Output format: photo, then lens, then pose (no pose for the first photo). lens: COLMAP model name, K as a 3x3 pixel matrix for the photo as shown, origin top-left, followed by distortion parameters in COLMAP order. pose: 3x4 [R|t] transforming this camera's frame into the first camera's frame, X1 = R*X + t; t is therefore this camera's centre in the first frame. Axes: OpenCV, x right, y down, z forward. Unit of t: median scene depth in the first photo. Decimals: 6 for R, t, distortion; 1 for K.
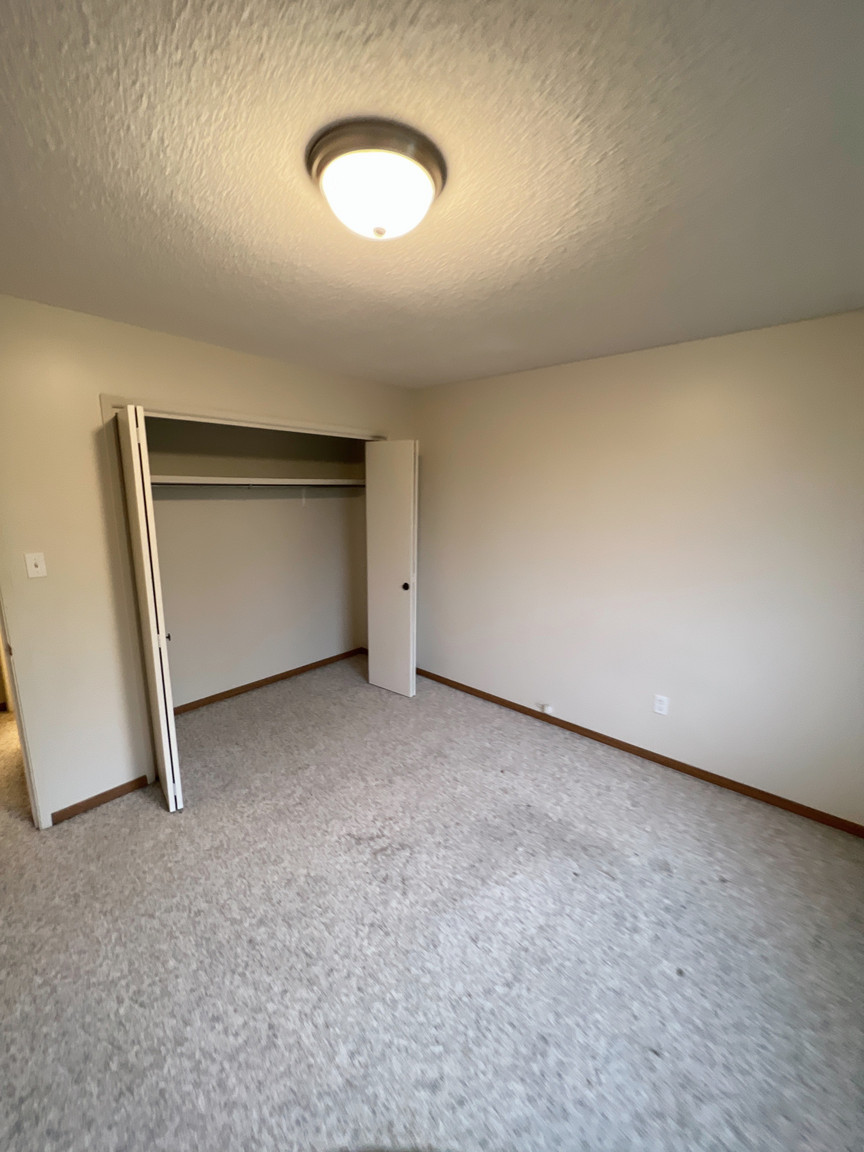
lens RADIAL K [[461.3, 0, 430.5], [0, 461.3, 576.1], [0, 0, 1]] dist [-0.002096, 0.001021]
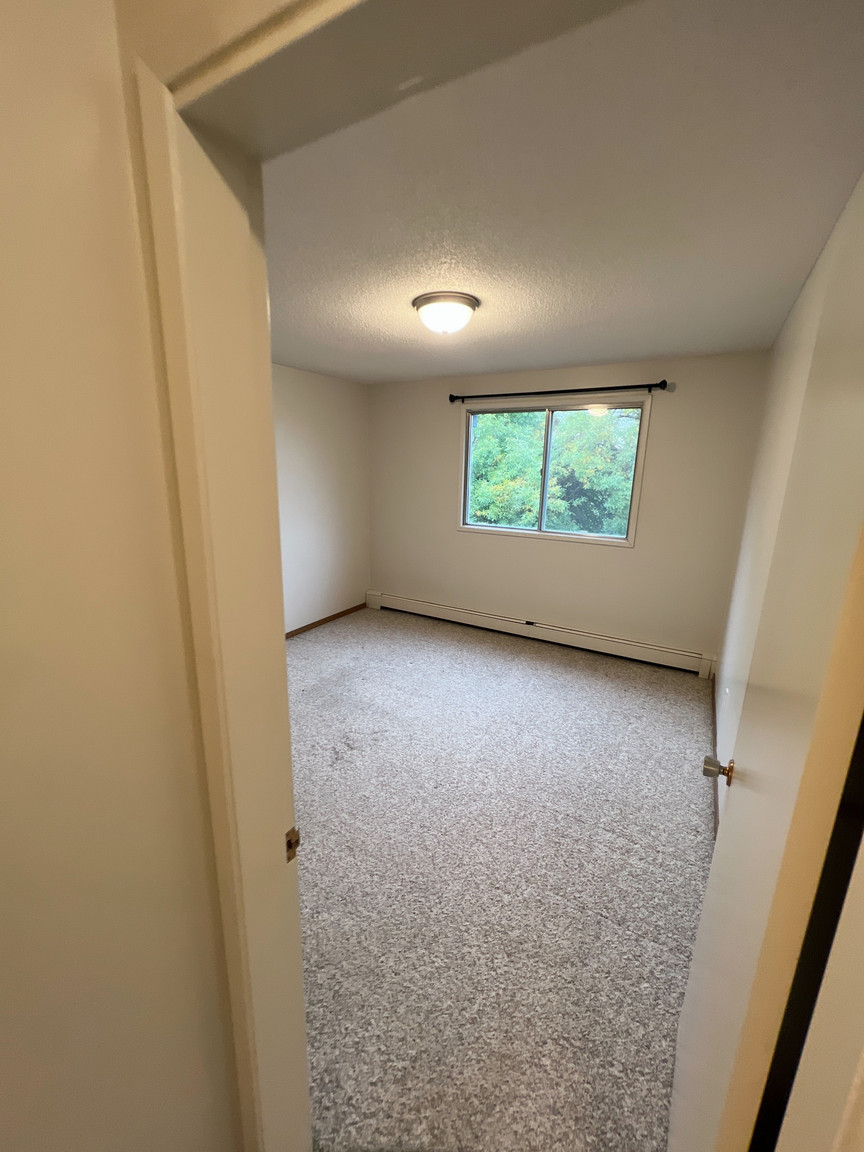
lens RADIAL K [[461.3, 0, 426.3], [0, 461.3, 575.0], [0, 0, 1]] dist [-0.002096, 0.001021]
pose [[-0.184248, -0.241429, 0.952767, -1.556500], [0.167071, 0.947563, 0.272419, -0.211907], [-0.968576, 0.209372, -0.134251, 1.070311]]
